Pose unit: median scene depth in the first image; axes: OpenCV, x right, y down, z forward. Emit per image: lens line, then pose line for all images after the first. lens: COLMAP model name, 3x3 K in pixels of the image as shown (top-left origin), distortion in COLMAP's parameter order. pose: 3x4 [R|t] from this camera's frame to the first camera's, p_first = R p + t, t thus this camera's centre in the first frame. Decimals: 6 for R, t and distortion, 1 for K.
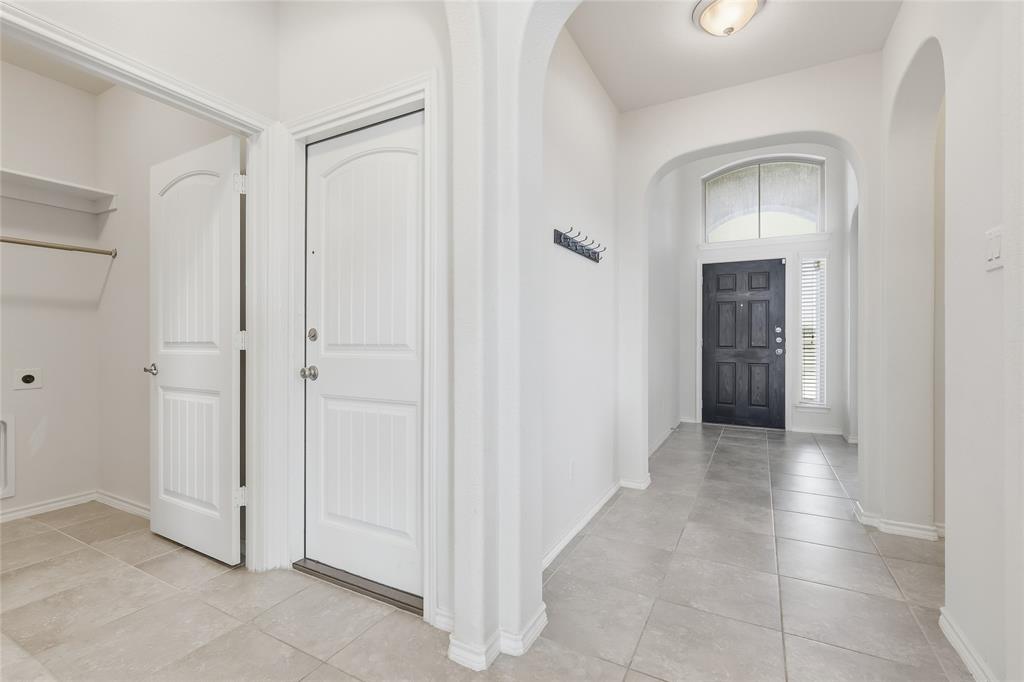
lens RADIAL K [[452.9, 0, 512.0], [0, 452.9, 341.0], [0, 0, 1]] dist [0.000419, -0.000263]
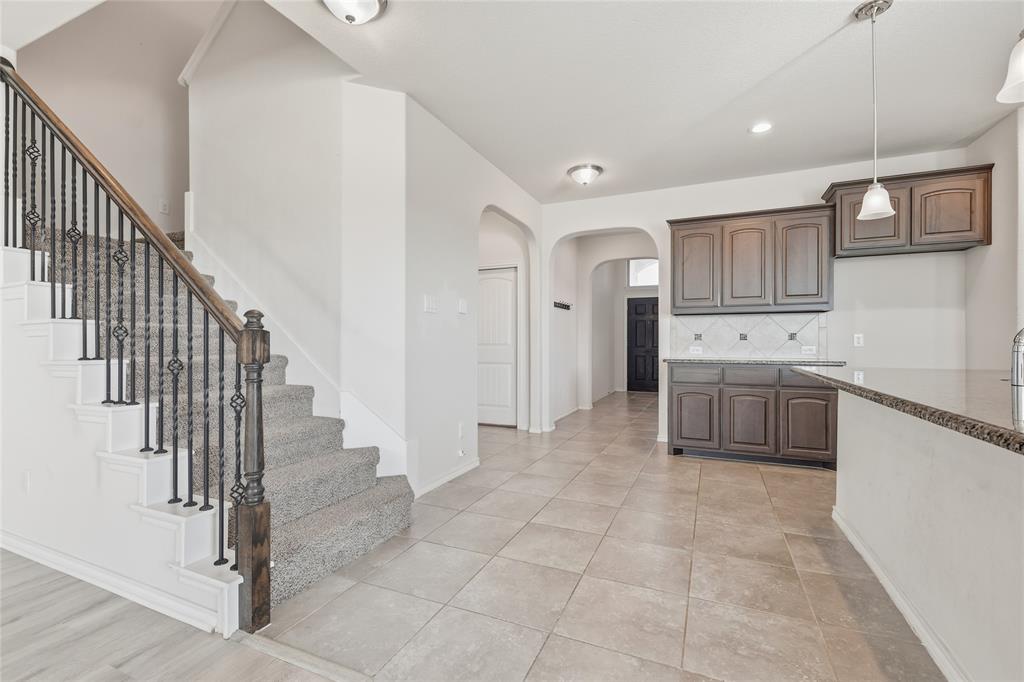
lens RADIAL K [[452.9, 0, 512.0], [0, 452.9, 341.0], [0, 0, 1]] dist [0.000419, -0.000263]
pose [[0.996751, 0.004268, 0.080427, -0.258426], [-0.003951, 0.999984, -0.004103, 0.000456], [-0.080443, 0.003772, 0.996752, -1.155324]]
